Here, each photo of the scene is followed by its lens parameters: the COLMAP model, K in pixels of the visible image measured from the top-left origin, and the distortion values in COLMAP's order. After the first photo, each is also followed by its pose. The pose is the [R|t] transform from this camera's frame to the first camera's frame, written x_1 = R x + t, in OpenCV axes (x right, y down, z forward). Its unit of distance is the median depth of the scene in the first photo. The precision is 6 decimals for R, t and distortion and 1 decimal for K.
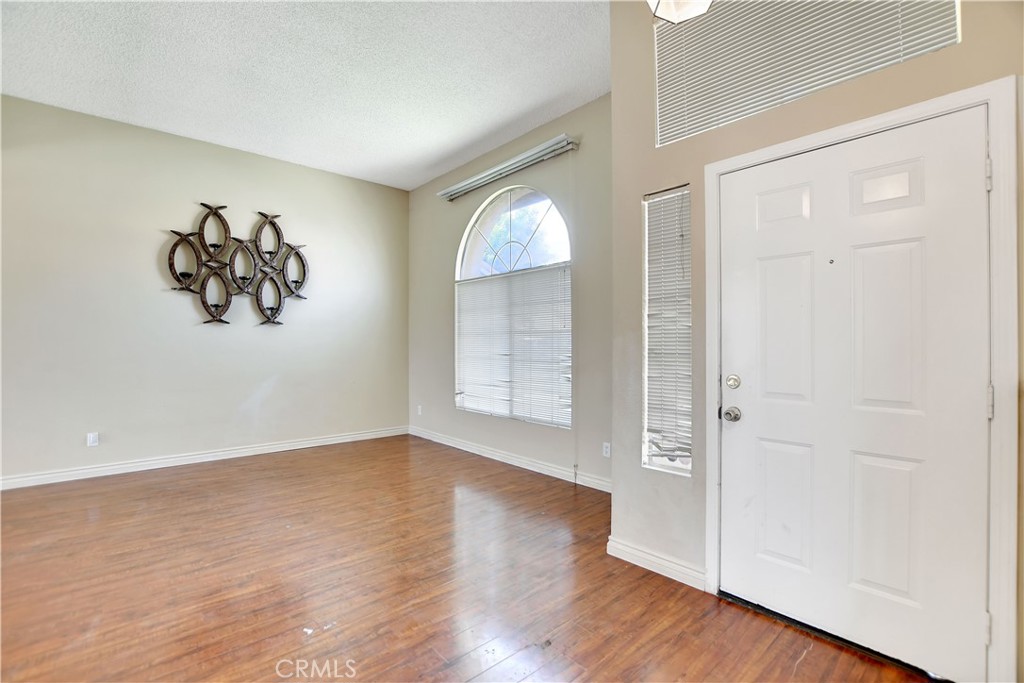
lens RADIAL K [[459.3, 0, 513.1], [0, 459.3, 342.6], [0, 0, 1]] dist [-0.028007, -0.000425]
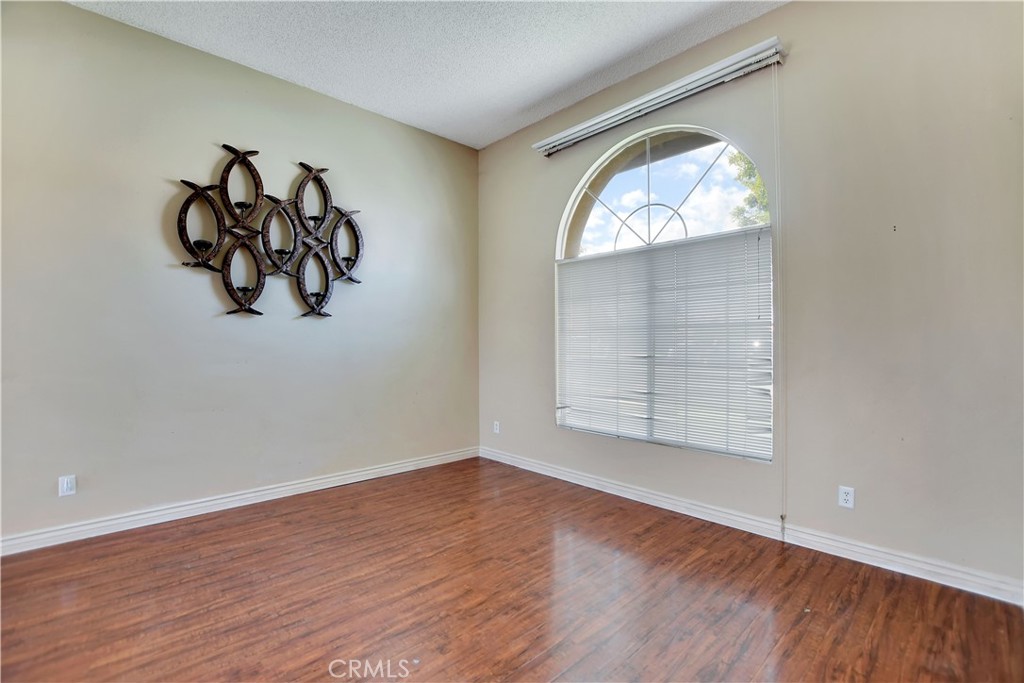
lens RADIAL K [[459.3, 0, 514.6], [0, 459.3, 341.8], [0, 0, 1]] dist [-0.028007, -0.000425]
pose [[0.999668, -0.002051, 0.025691, -0.250005], [0.002014, 0.999997, 0.001462, 0.000632], [-0.025694, -0.001410, 0.999669, 0.276873]]
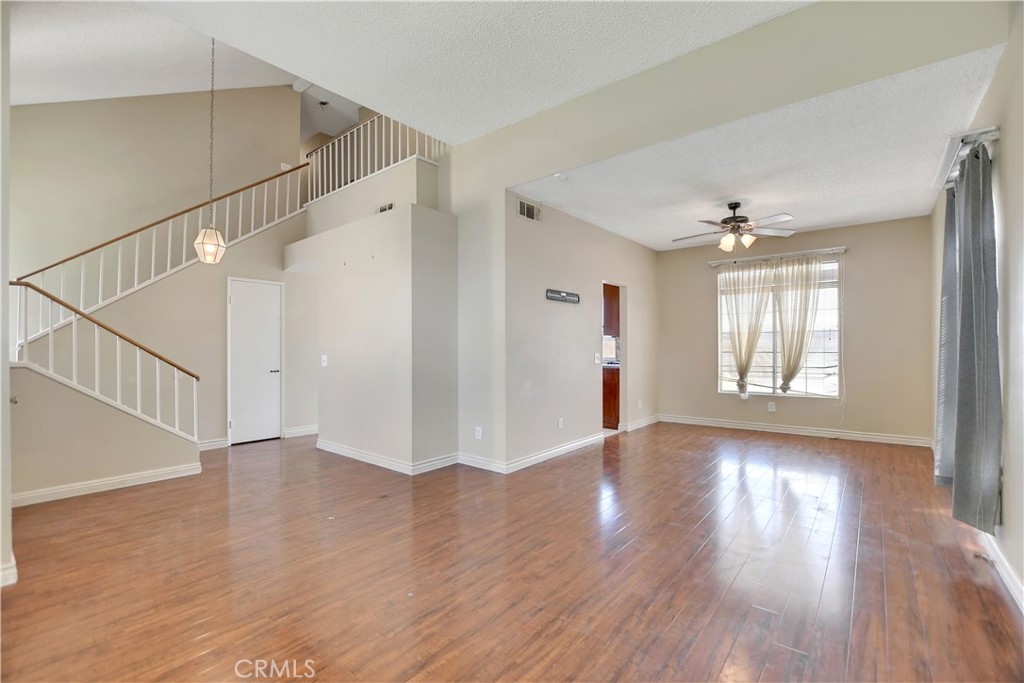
lens RADIAL K [[444.4, 0, 507.8], [0, 444.4, 343.8], [0, 0, 1]] dist [-0.002283, -0.000144]
pose [[-0.988706, 0.007821, -0.149667, -0.355464], [0.009999, 0.999855, -0.013809, 0.004400], [0.149537, -0.015149, -0.988640, 1.135763]]
